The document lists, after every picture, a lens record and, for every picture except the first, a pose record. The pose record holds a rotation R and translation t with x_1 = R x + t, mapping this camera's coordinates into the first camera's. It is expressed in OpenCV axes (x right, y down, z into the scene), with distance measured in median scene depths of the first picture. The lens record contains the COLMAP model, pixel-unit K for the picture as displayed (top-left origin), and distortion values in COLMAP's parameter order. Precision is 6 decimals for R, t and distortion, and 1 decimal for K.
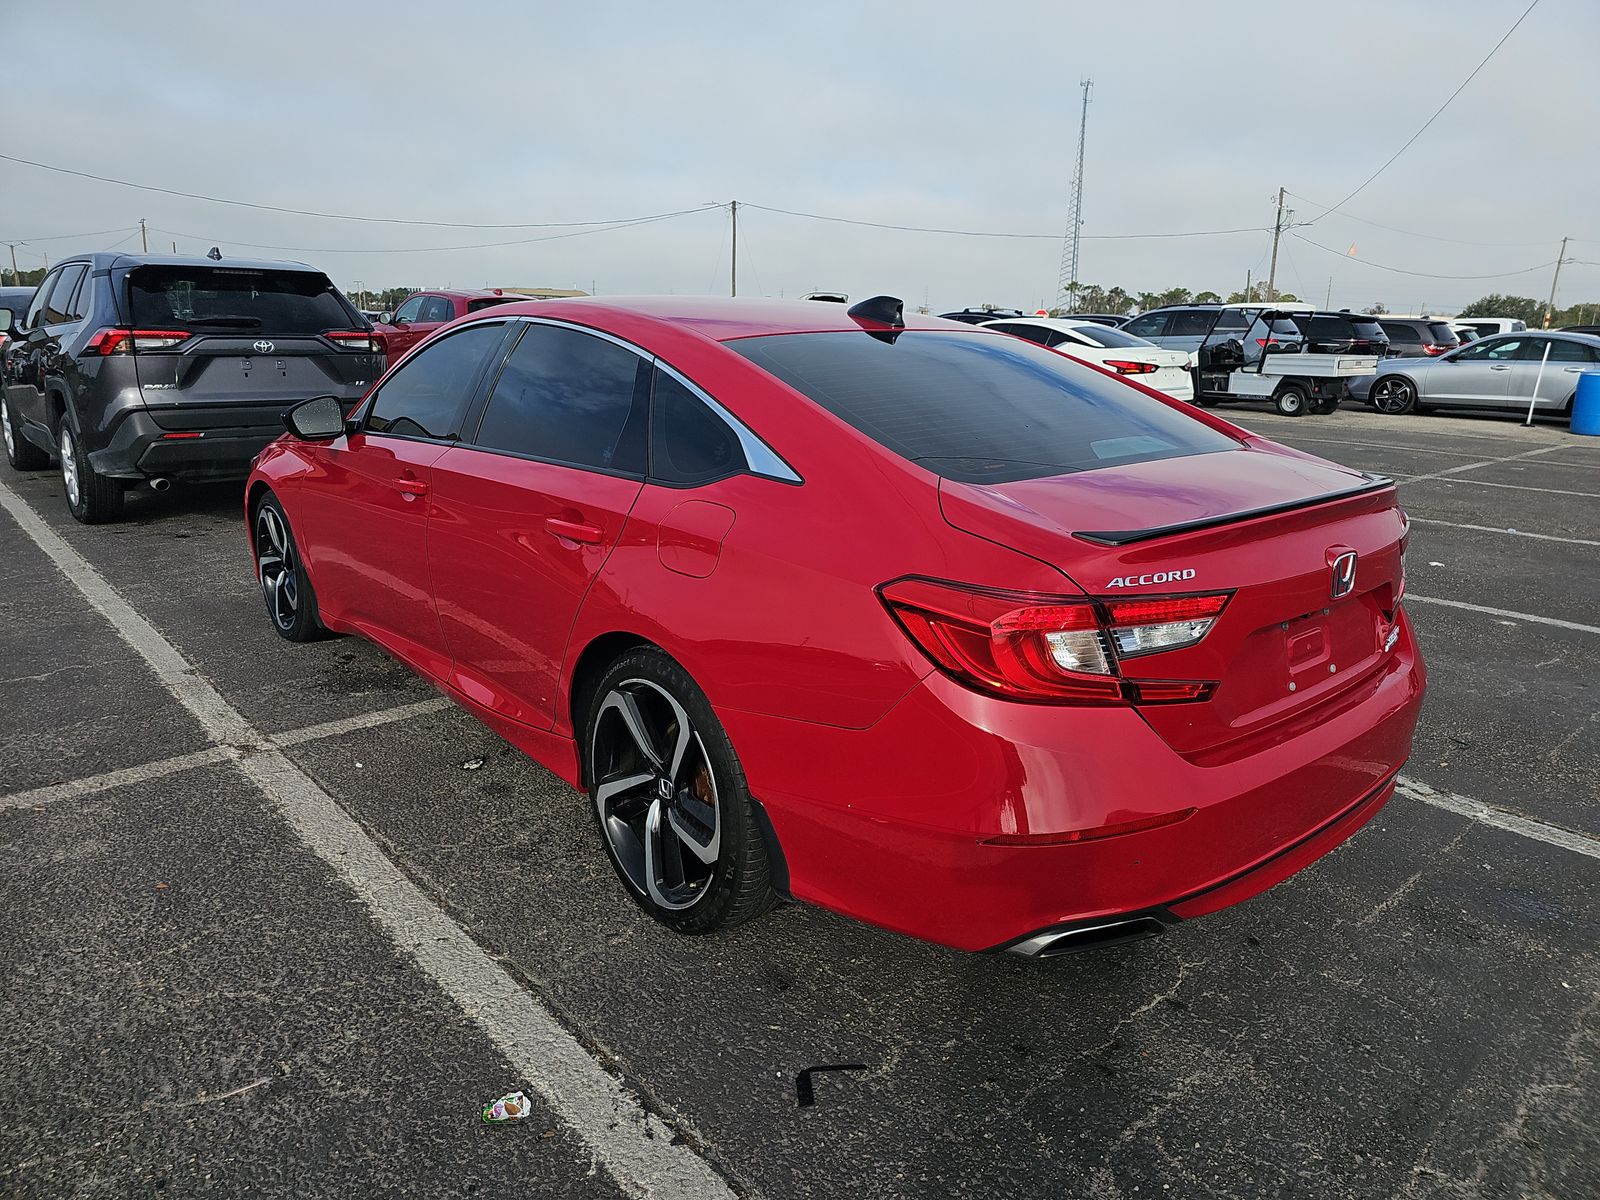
lens RADIAL K [[1062.4, 0, 780.9], [0, 1062.4, 589.5], [0, 0, 1]] dist [0.047016, -0.041375]
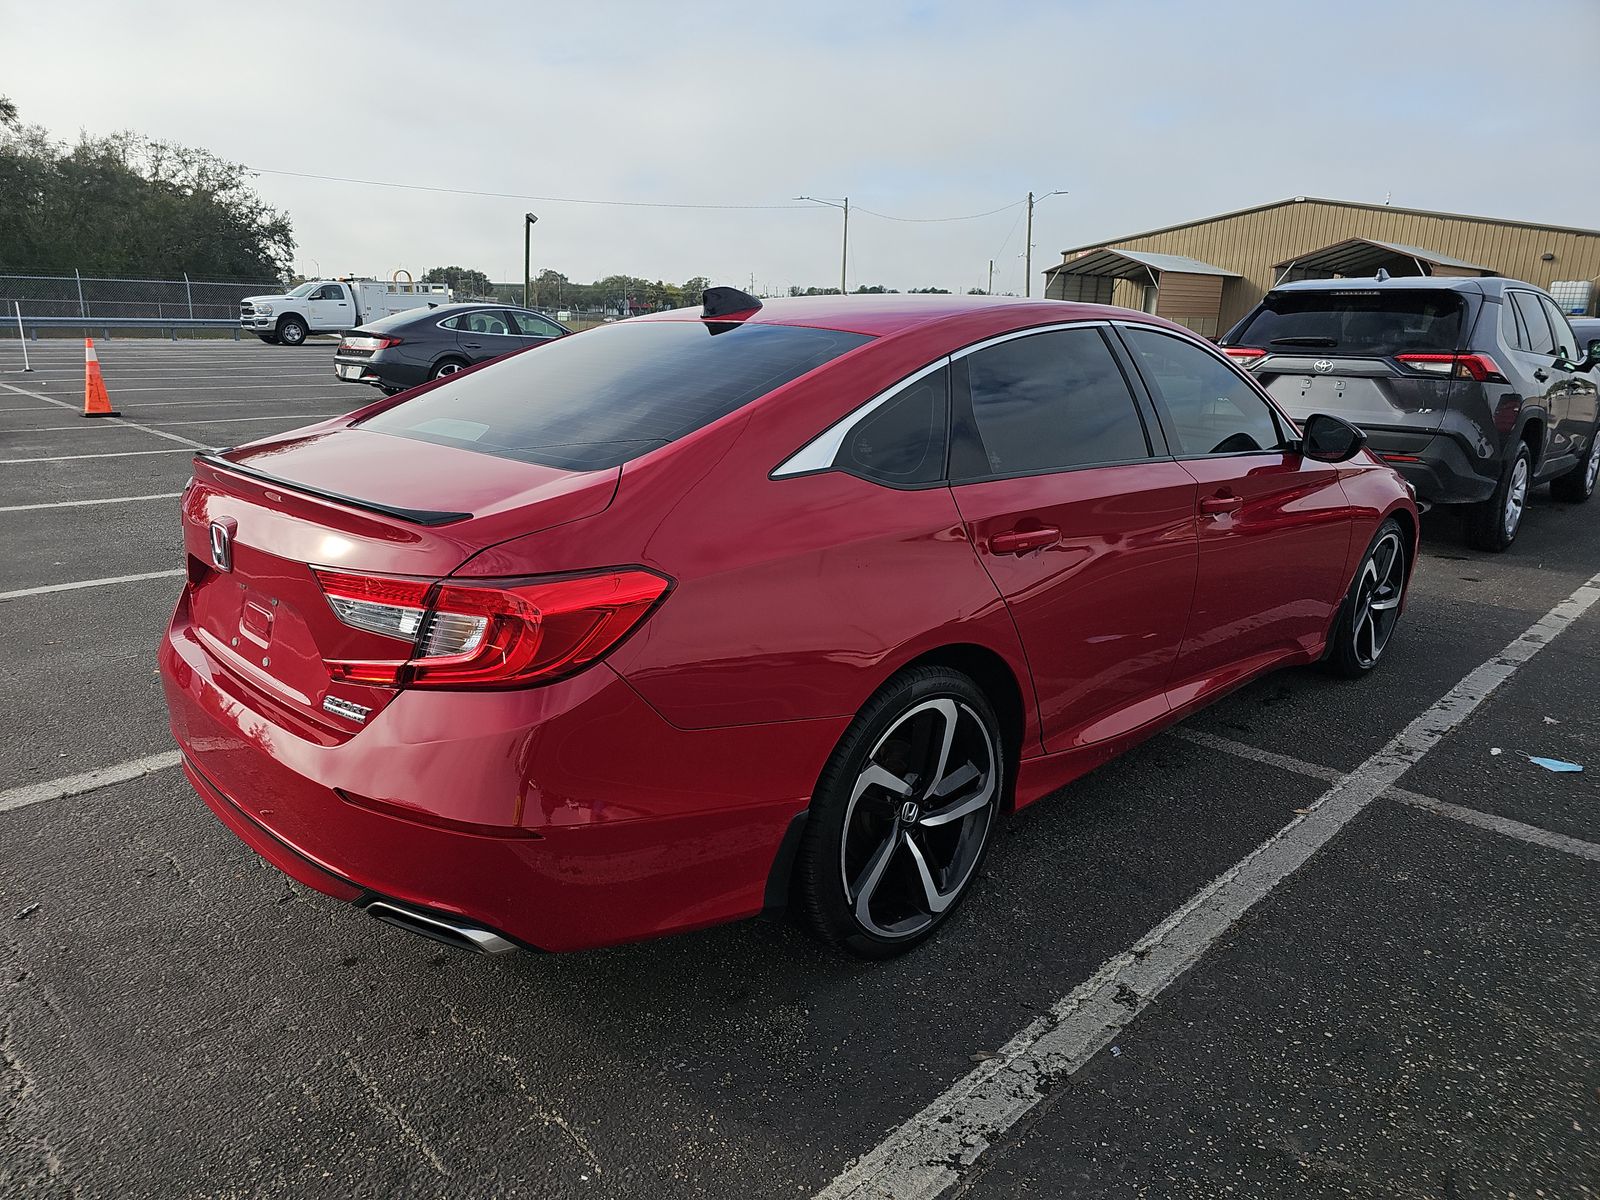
lens RADIAL K [[1062.4, 0, 780.9], [0, 1062.4, 589.5], [0, 0, 1]] dist [0.047016, -0.041375]
pose [[0.057745, 0.238089, -0.969525, 1.038035], [-0.261003, 0.940970, 0.215531, -0.236295], [0.963609, 0.240603, 0.116479, 0.925510]]
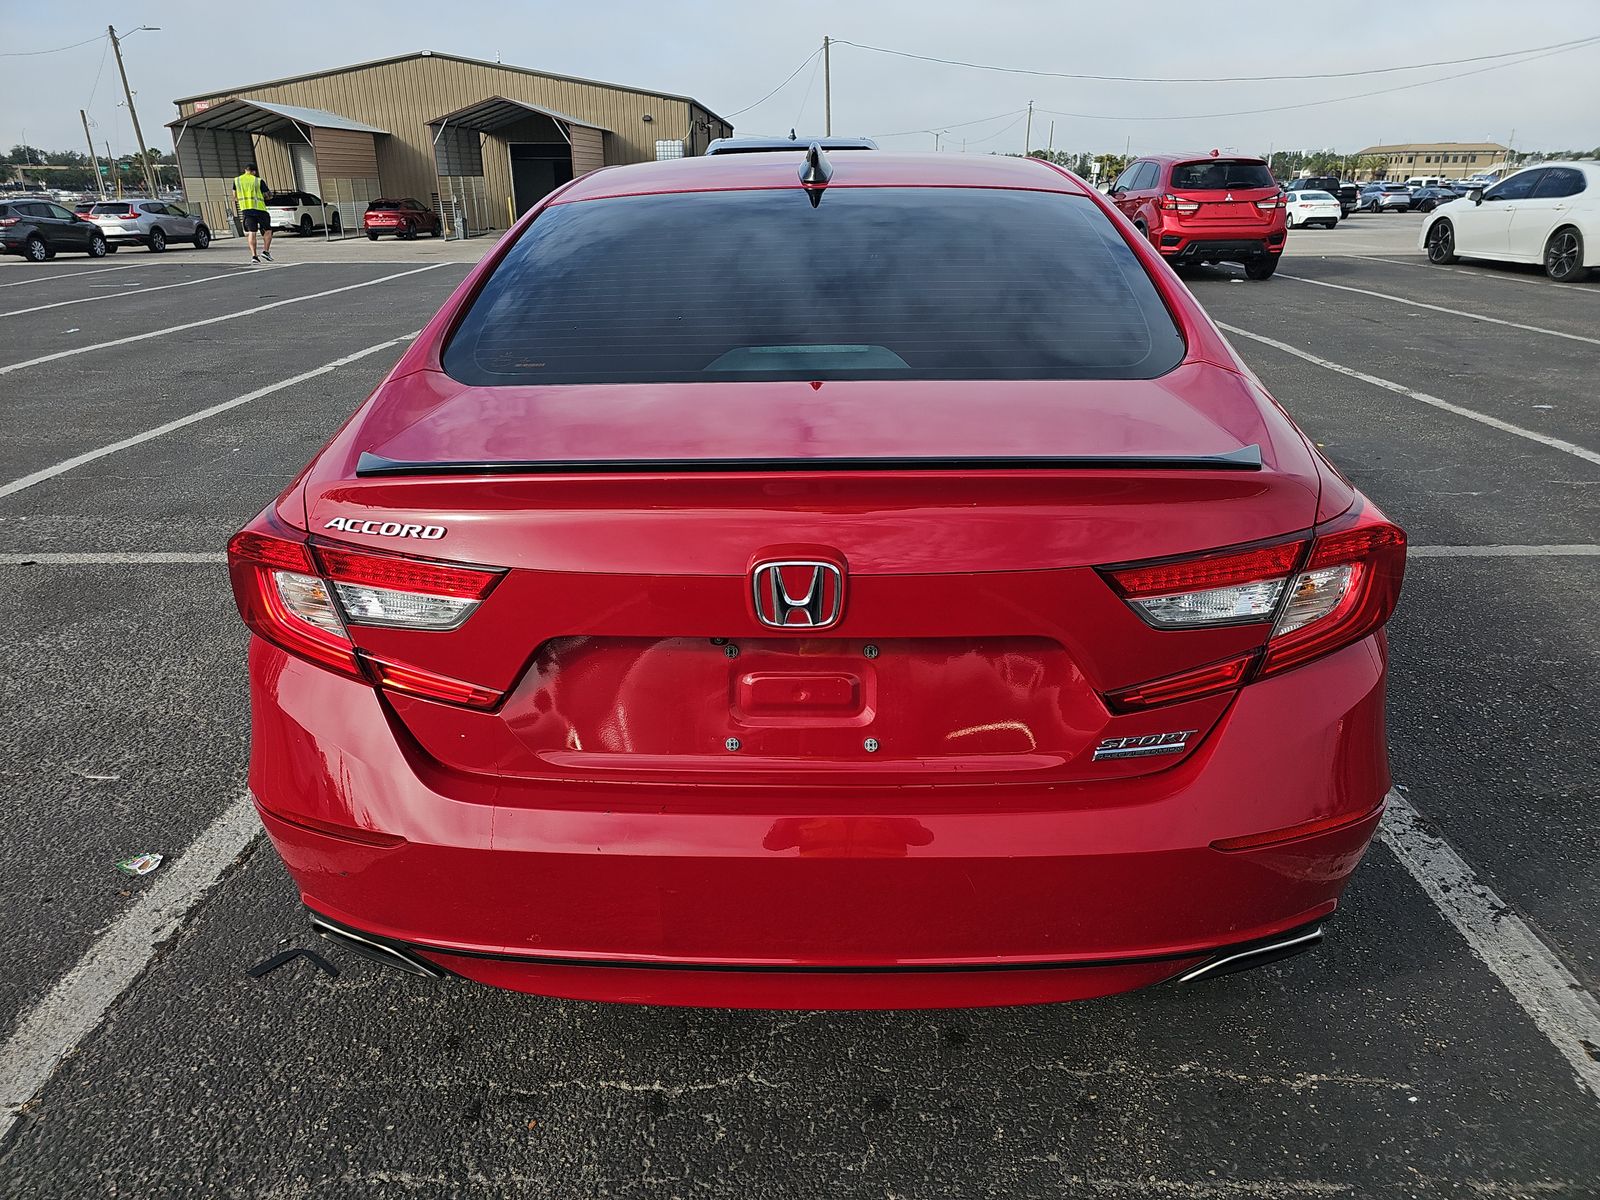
lens RADIAL K [[1062.4, 0, 780.9], [0, 1062.4, 589.5], [0, 0, 1]] dist [0.047016, -0.041375]
pose [[0.732022, 0.225482, -0.642885, 0.595442], [-0.149866, 0.973823, 0.170909, -0.078769], [0.664593, -0.028762, 0.746652, 0.356494]]
